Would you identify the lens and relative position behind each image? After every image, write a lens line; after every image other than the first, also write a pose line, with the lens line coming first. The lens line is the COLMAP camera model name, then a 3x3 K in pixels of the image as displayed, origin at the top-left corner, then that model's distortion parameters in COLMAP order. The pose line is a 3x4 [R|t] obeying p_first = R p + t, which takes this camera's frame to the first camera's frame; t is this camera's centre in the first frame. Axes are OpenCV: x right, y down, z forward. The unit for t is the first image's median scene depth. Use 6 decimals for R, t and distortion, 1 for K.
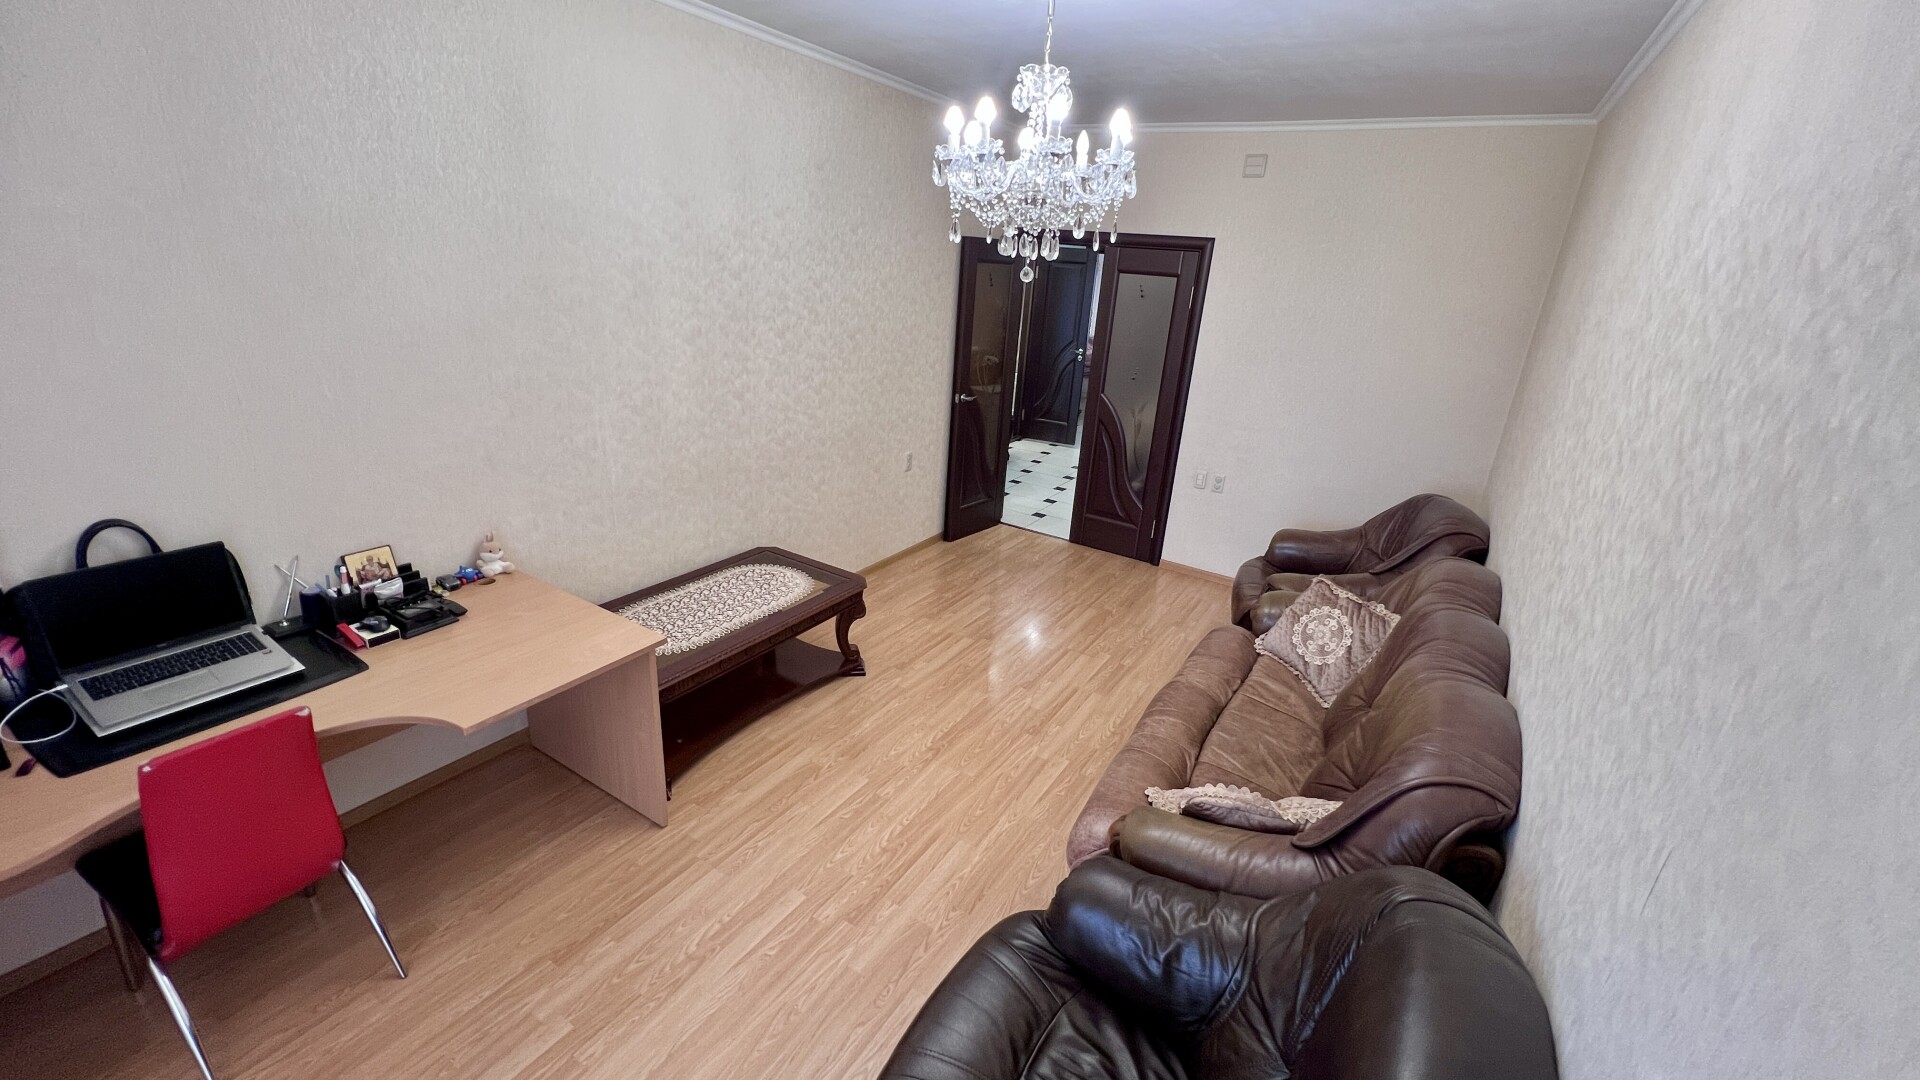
lens RADIAL K [[774.7, 0, 961.7], [0, 774.7, 537.7], [0, 0, 1]] dist [-0.000991, -0.000143]
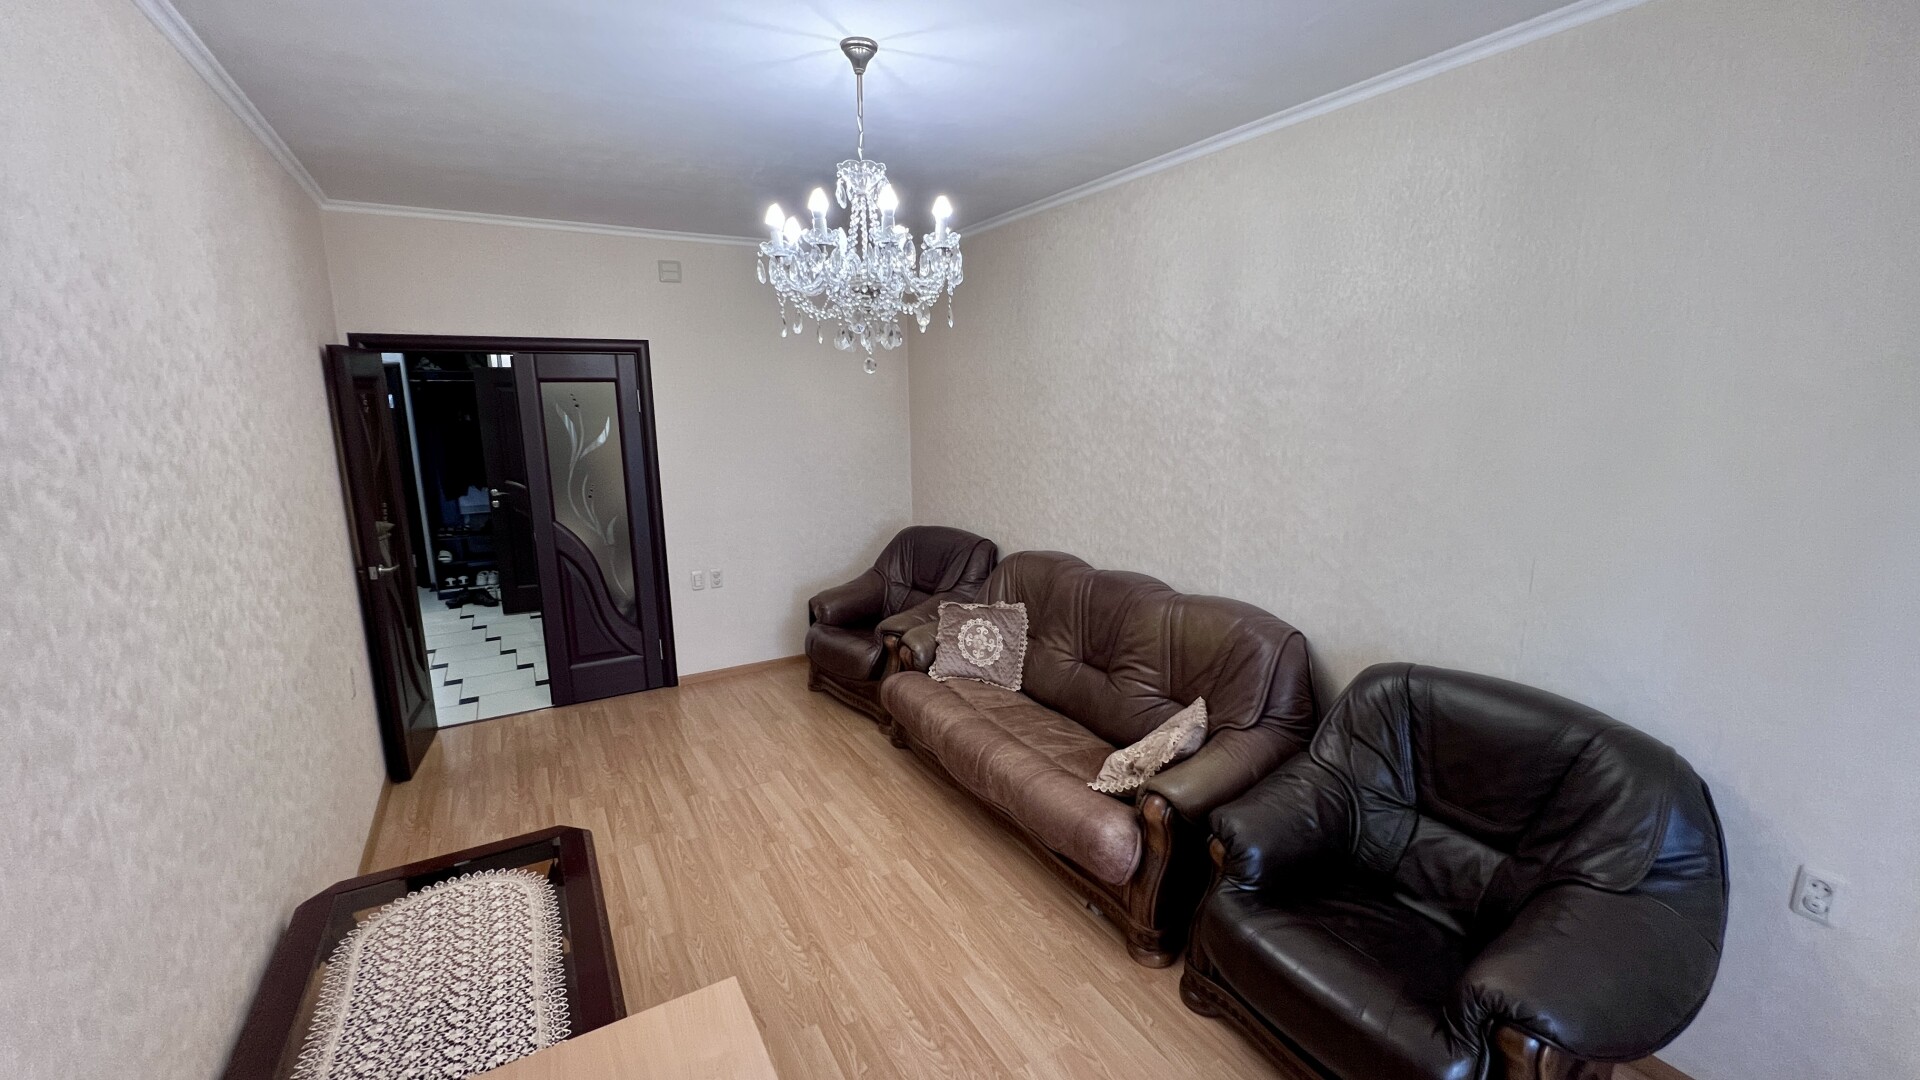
lens RADIAL K [[774.7, 0, 961.7], [0, 774.7, 537.7], [0, 0, 1]] dist [-0.000991, -0.000143]
pose [[0.463686, -0.243246, 0.851955, -0.531541], [0.349910, 0.933684, 0.076138, -0.127095], [-0.813977, 0.262803, 0.518051, 0.334082]]
